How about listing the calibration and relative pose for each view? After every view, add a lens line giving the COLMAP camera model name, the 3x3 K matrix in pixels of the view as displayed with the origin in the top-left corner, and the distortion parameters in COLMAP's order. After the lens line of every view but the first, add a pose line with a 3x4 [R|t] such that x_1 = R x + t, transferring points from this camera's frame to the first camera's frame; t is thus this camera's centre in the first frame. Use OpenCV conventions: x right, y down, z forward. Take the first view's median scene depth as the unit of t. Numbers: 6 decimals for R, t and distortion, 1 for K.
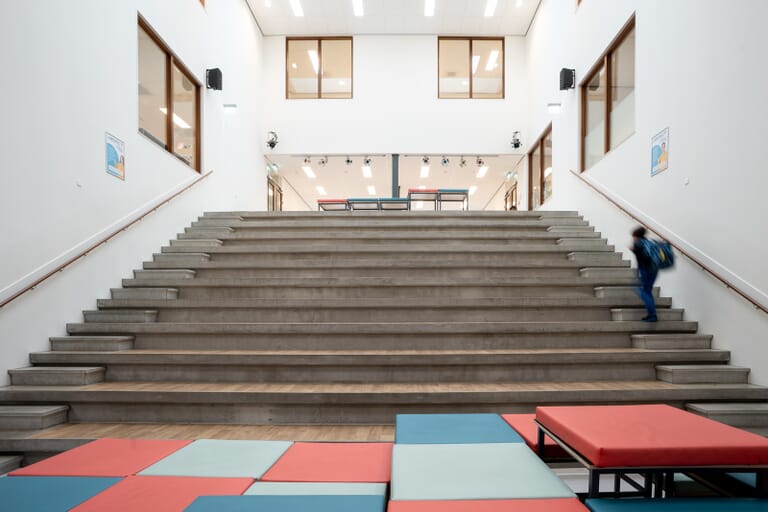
lens RADIAL K [[455.1, 0, 400.9], [0, 455.1, 321.1], [0, 0, 1]] dist [-0.027350, 0.000481]
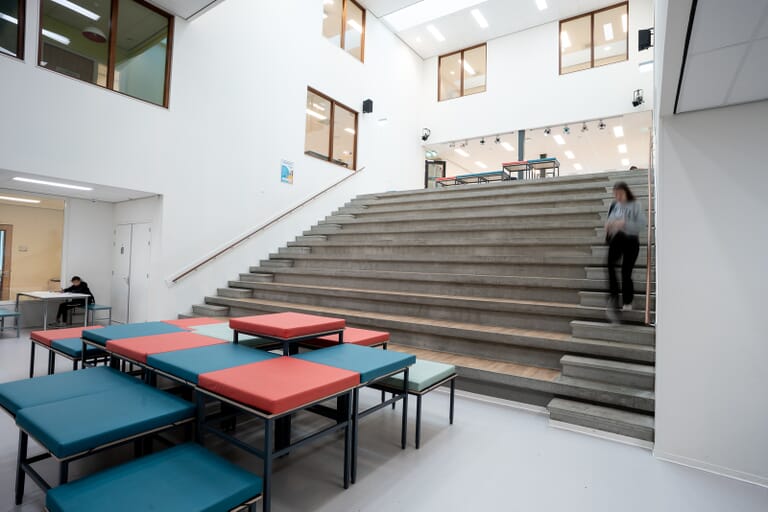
lens RADIAL K [[397.9, 0, 384.5], [0, 397.9, 250.1], [0, 0, 1]] dist [-0.020319, -0.000525]
pose [[0.825130, 0.004823, -0.564922, 0.543705], [-0.034993, 0.998480, -0.042587, -0.009326], [0.563858, 0.054908, 0.824044, -0.042013]]
